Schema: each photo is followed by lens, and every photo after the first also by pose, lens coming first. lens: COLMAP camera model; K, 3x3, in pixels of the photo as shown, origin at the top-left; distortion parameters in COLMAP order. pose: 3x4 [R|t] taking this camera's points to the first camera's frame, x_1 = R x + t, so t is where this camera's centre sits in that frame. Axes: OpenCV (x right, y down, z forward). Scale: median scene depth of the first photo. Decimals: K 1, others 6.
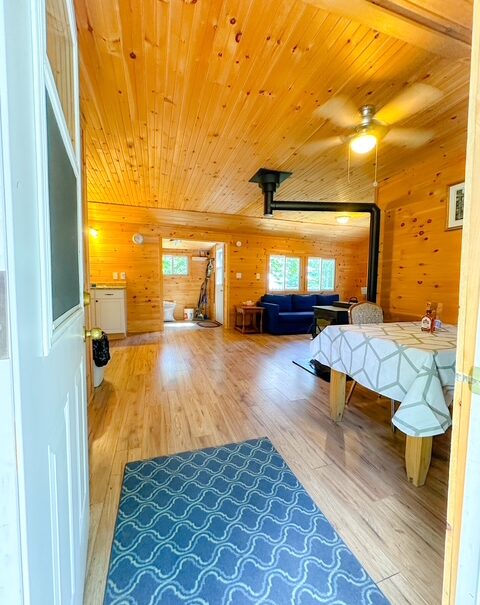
lens RADIAL K [[257.5, 0, 239.1], [0, 257.5, 299.2], [0, 0, 1]] dist [-0.003170, 0.000258]
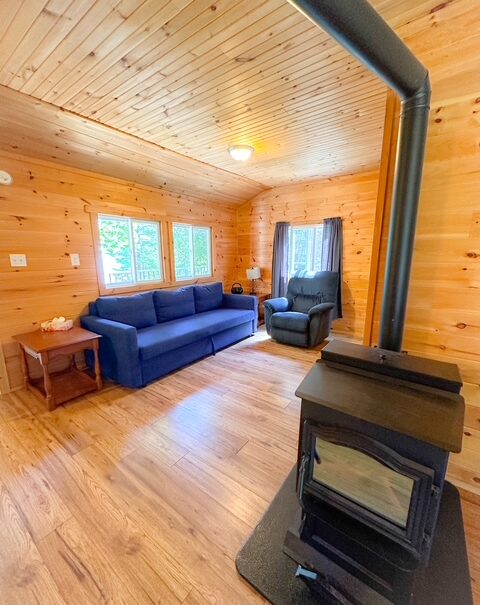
lens RADIAL K [[257.5, 0, 240.4], [0, 257.5, 302.2], [0, 0, 1]] dist [-0.003170, 0.000258]
pose [[0.814844, -0.125231, 0.565991, 0.043408], [0.051224, 0.988122, 0.144885, -0.062627], [-0.577412, -0.089066, 0.811580, 0.429230]]
